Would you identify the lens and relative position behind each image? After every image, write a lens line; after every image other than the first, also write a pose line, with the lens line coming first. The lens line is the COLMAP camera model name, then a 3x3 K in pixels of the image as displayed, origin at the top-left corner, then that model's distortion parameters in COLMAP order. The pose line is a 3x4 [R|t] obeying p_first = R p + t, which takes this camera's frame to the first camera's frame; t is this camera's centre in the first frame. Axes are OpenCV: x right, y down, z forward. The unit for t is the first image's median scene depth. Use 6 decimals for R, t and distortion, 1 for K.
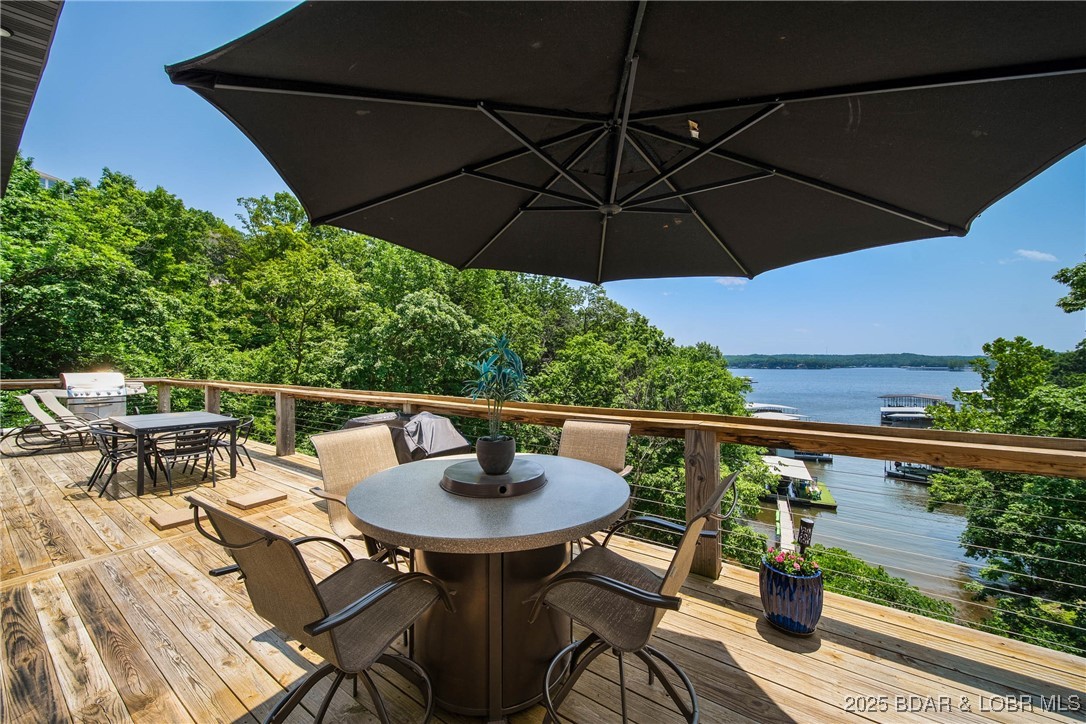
lens RADIAL K [[394.4, 0, 533.0], [0, 394.4, 365.0], [0, 0, 1]] dist [-0.004927, 0.000064]
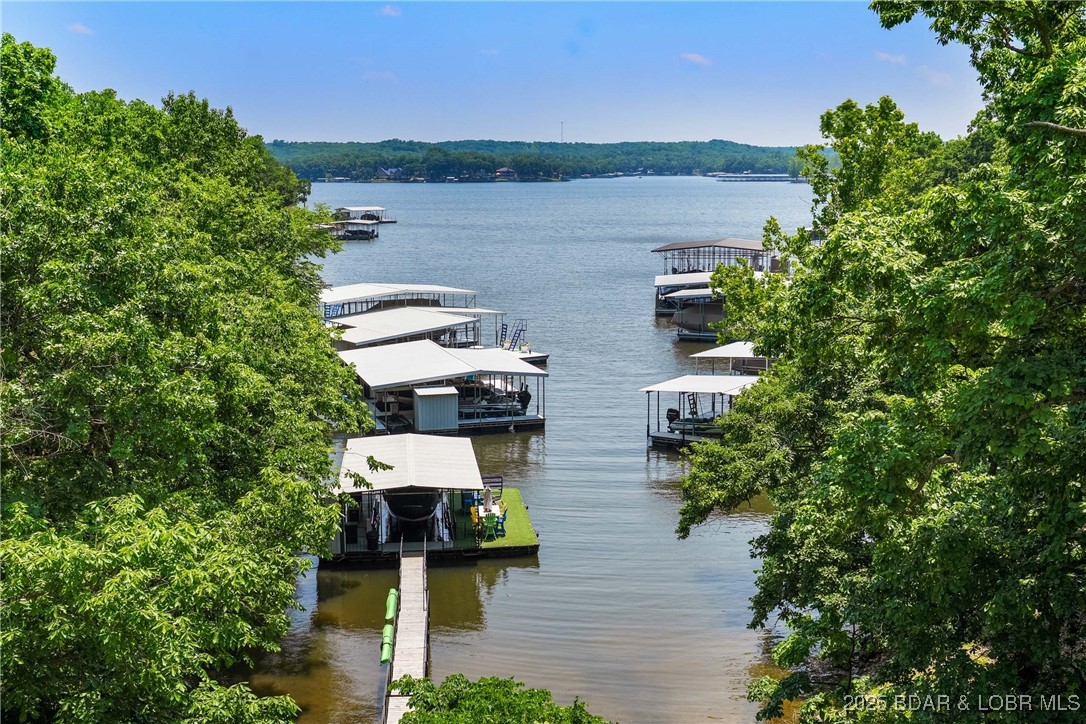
lens RADIAL K [[1278.2, 0, 538.7], [0, 1278.2, 366.8], [0, 0, 1]] dist [-0.025666, 0.000000]
pose [[0.813773, -0.095086, 0.573352, 0.086258], [0.008558, 0.988379, 0.151768, 0.002726], [-0.581120, -0.118597, 0.805130, 0.032073]]
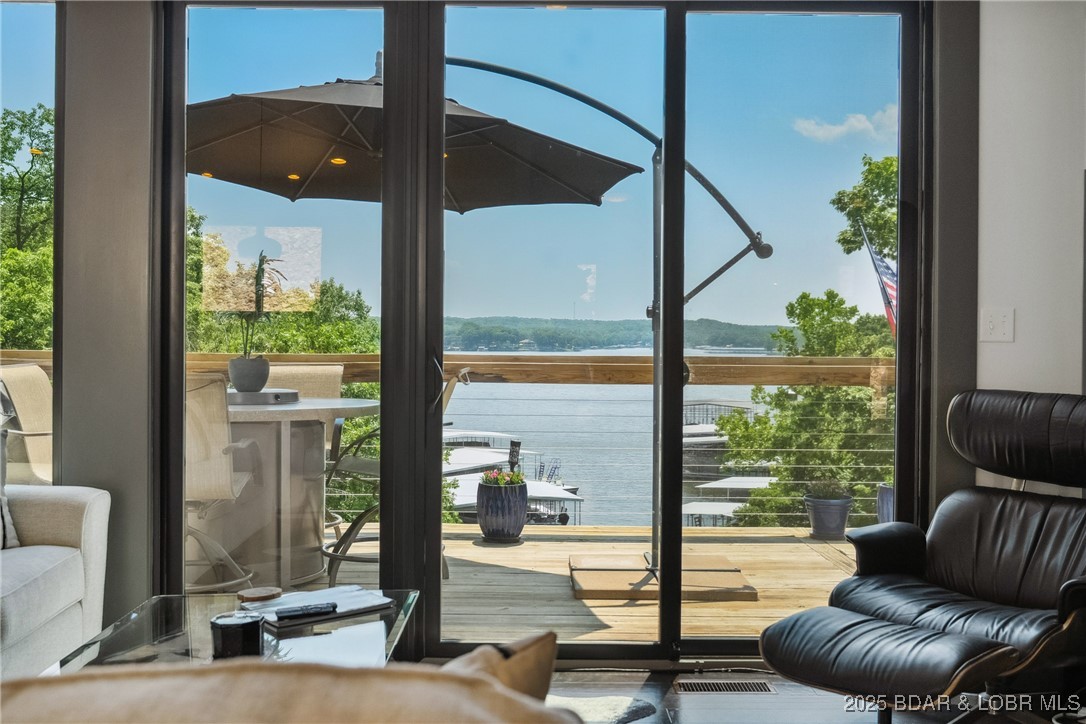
lens RADIAL K [[1089.5, 0, 543.5], [0, 1089.5, 327.6], [0, 0, 1]] dist [0.018448, 0.000000]
pose [[0.817850, 0.011475, 0.575317, -0.049997], [-0.004324, 0.999895, -0.013797, 0.006783], [-0.575415, 0.008796, 0.817814, -0.077388]]
